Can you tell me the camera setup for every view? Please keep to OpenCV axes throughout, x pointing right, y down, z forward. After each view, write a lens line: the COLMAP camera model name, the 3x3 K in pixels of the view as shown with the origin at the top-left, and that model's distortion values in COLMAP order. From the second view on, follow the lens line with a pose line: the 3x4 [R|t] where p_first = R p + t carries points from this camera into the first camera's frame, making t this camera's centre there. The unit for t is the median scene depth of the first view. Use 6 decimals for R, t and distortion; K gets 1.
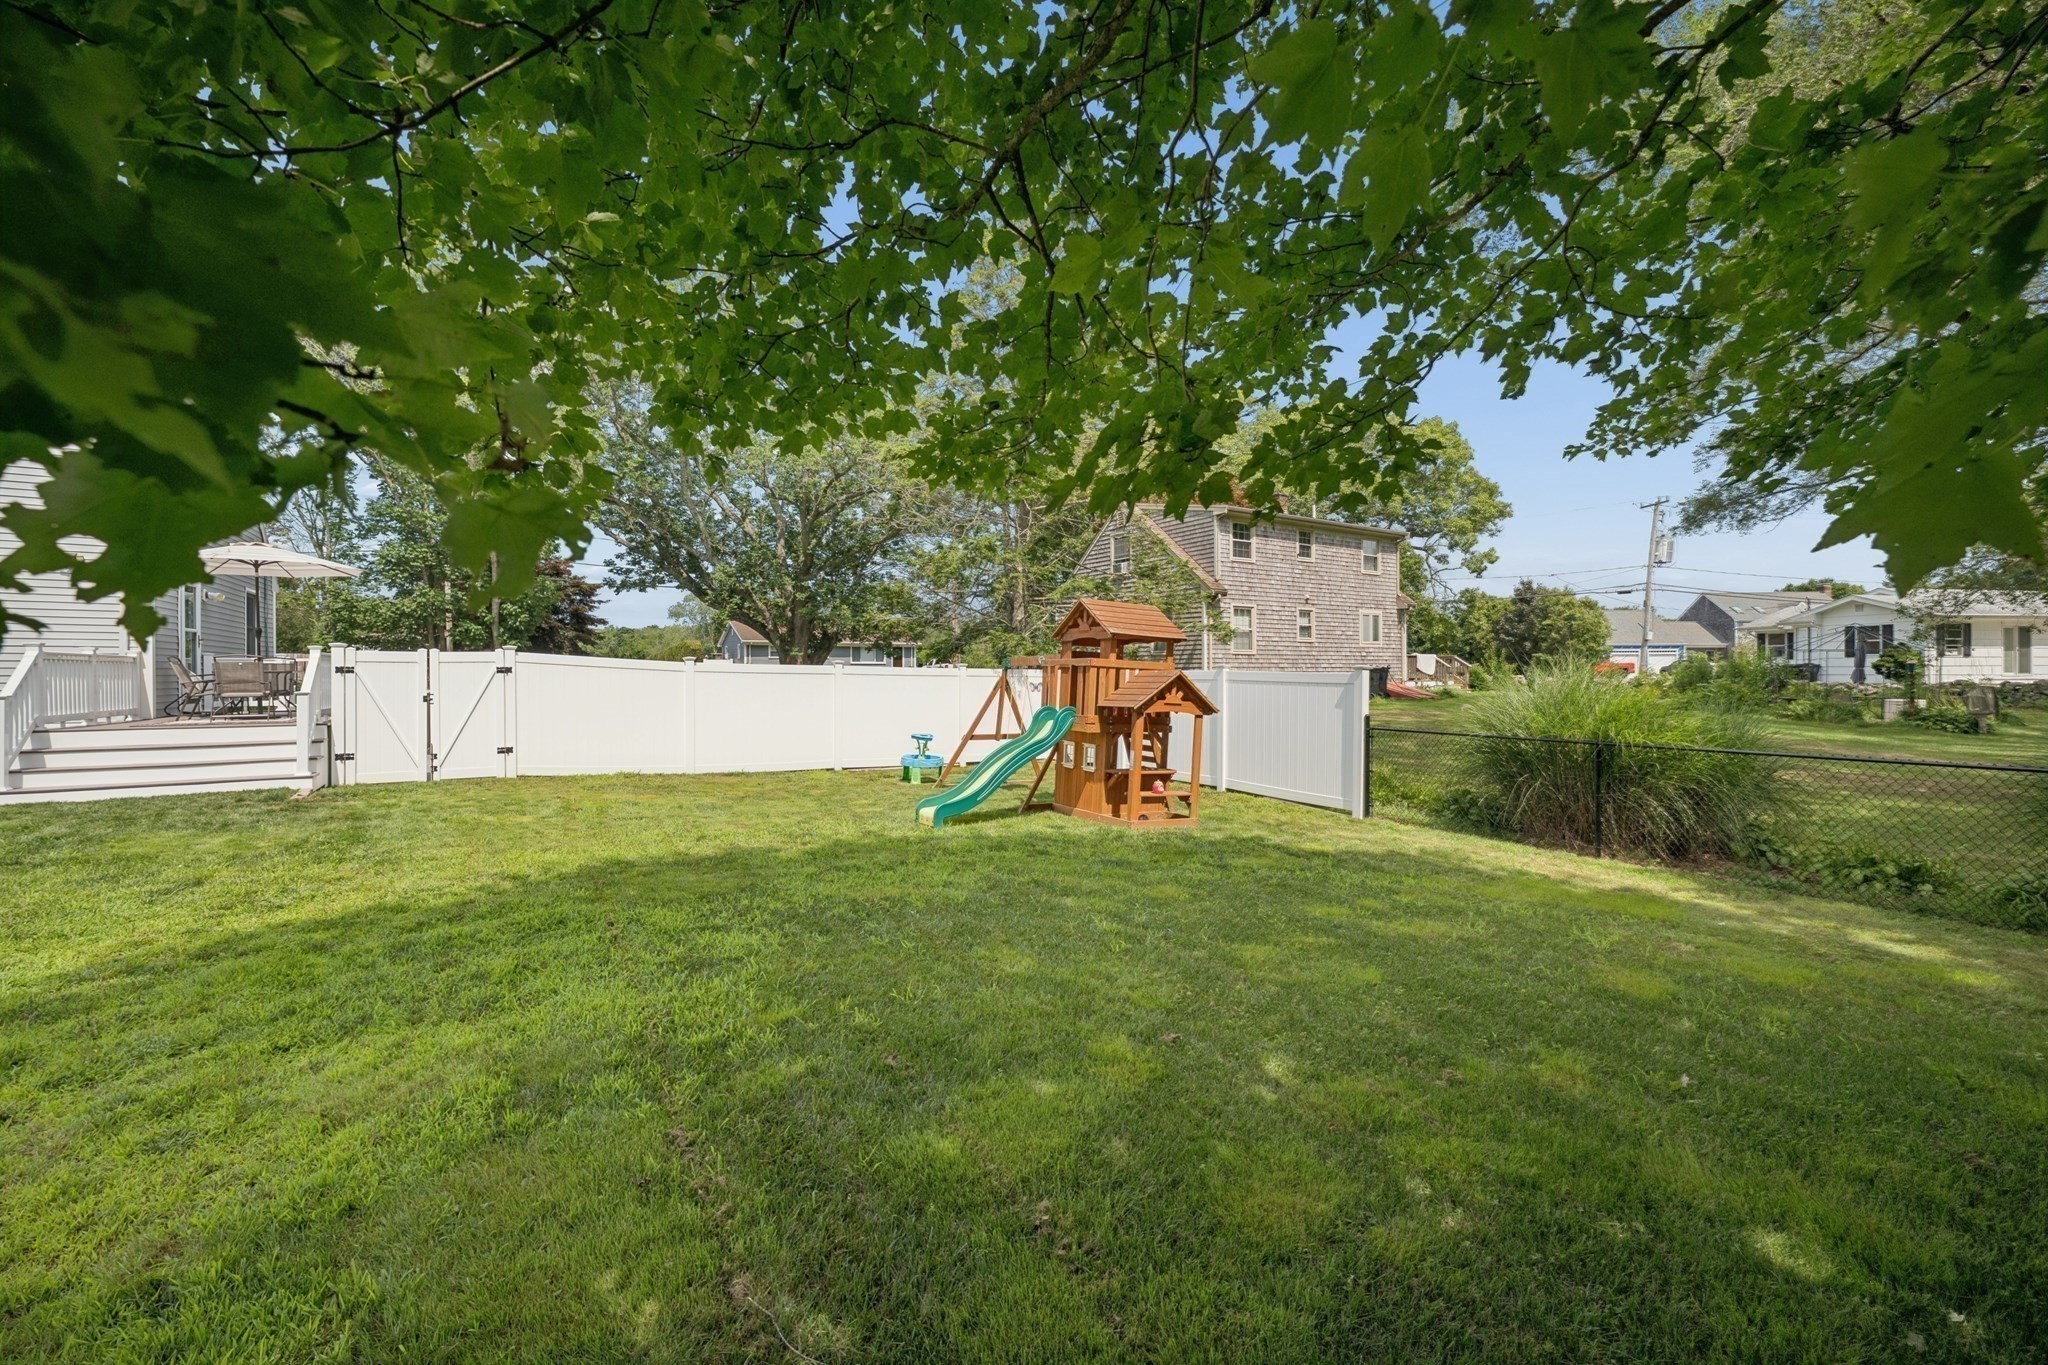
lens RADIAL K [[840.0, 0, 1029.2], [0, 840.0, 687.5], [0, 0, 1]] dist [-0.000060, 0.000146]
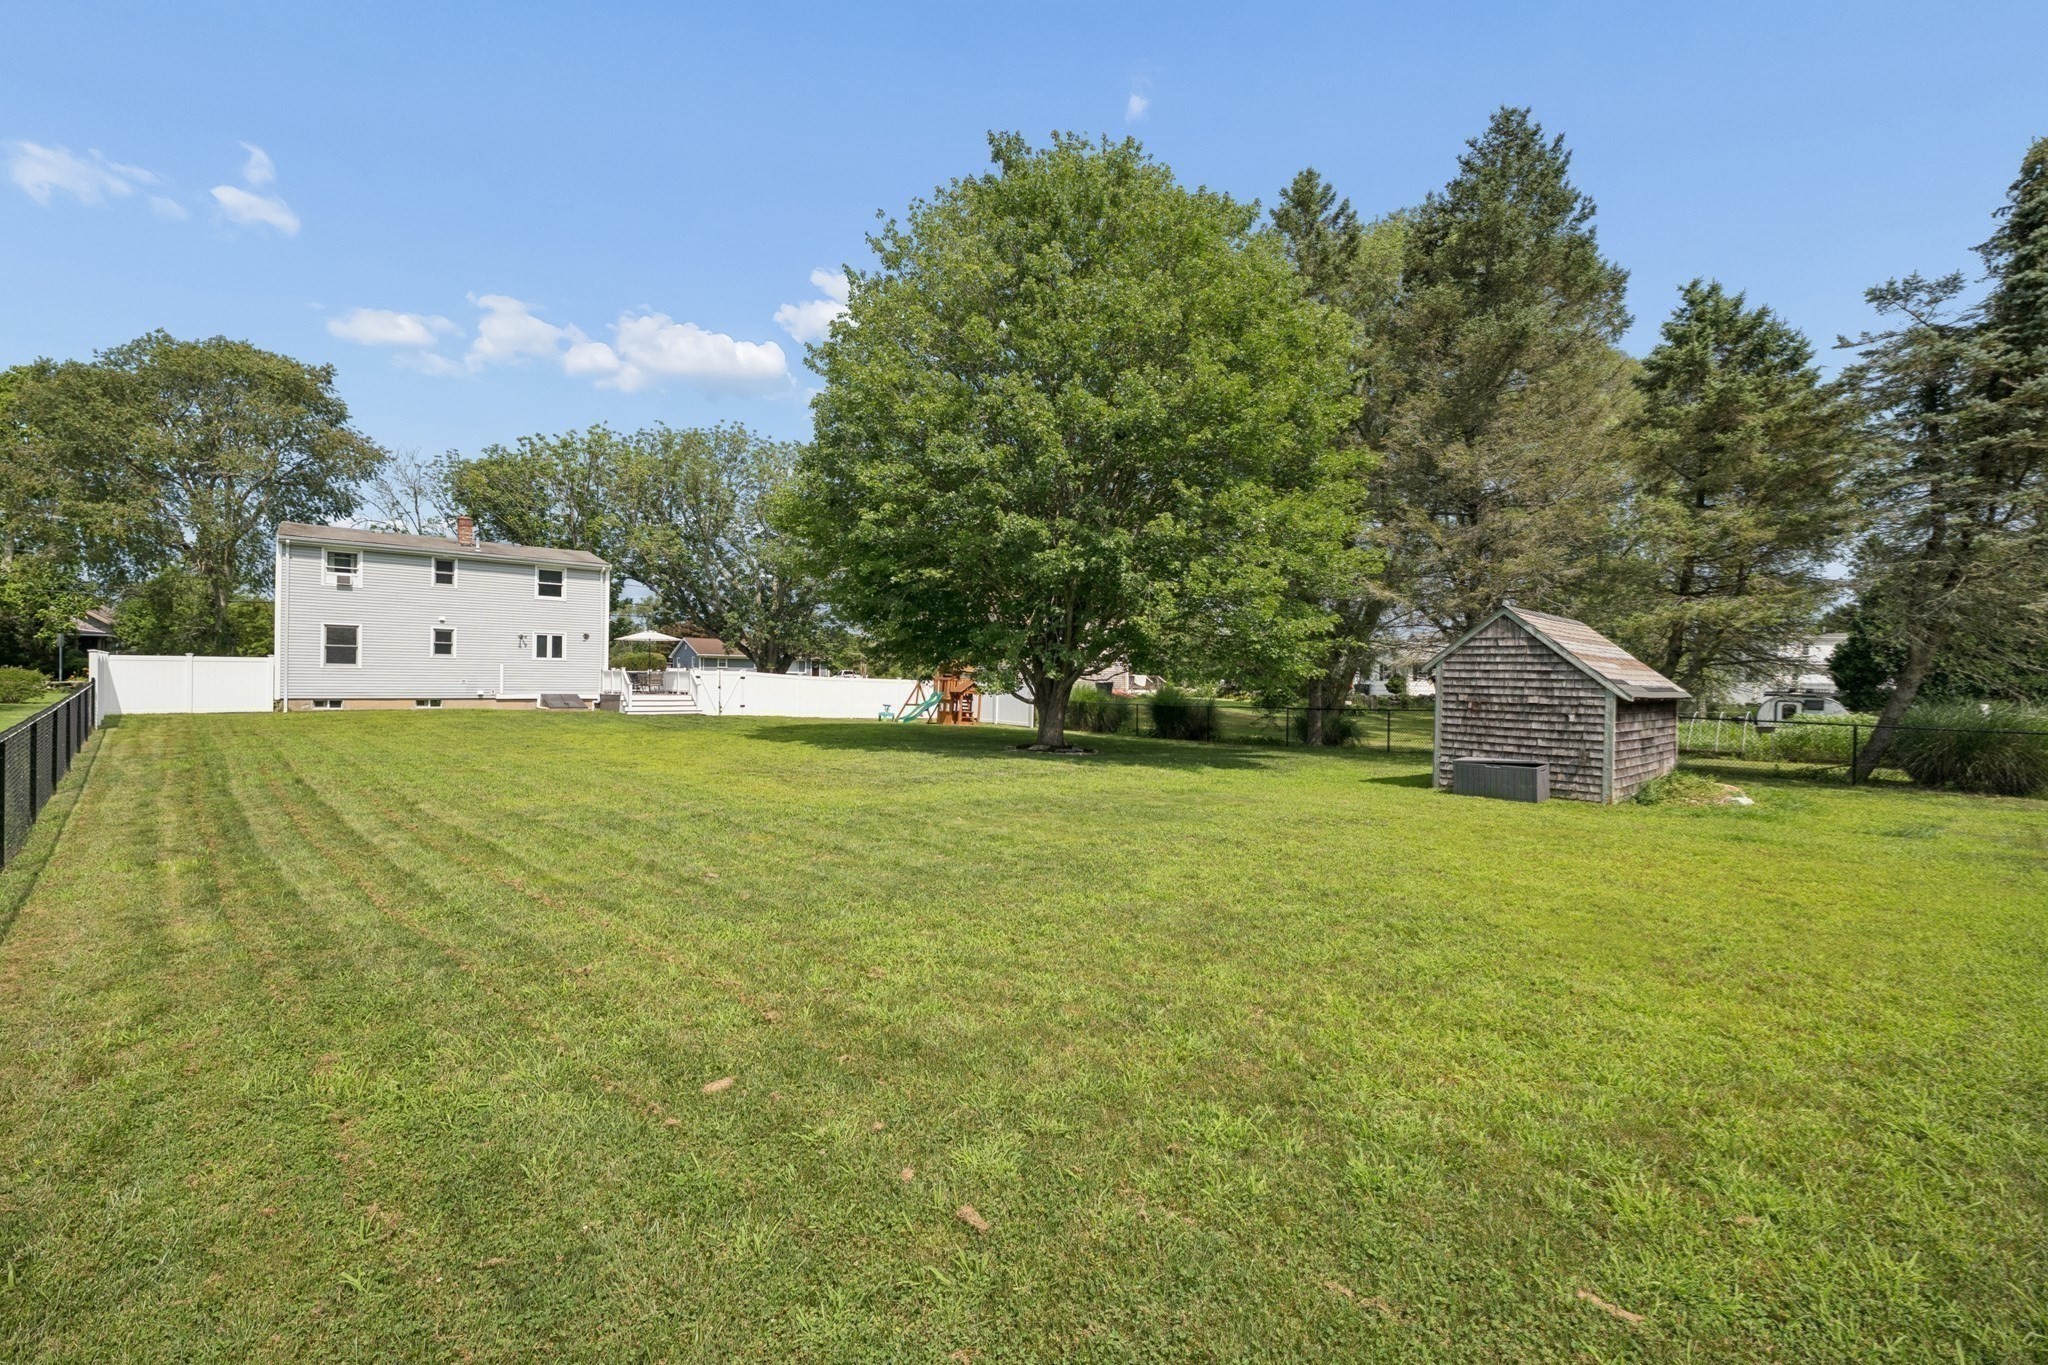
lens RADIAL K [[840.0, 0, 1029.2], [0, 840.0, 687.5], [0, 0, 1]] dist [-0.000060, 0.000146]
pose [[0.989451, 0.015951, 0.143987, -0.070842], [-0.014270, 0.999818, -0.012698, 0.032454], [-0.144163, 0.010510, 0.989498, -1.836580]]
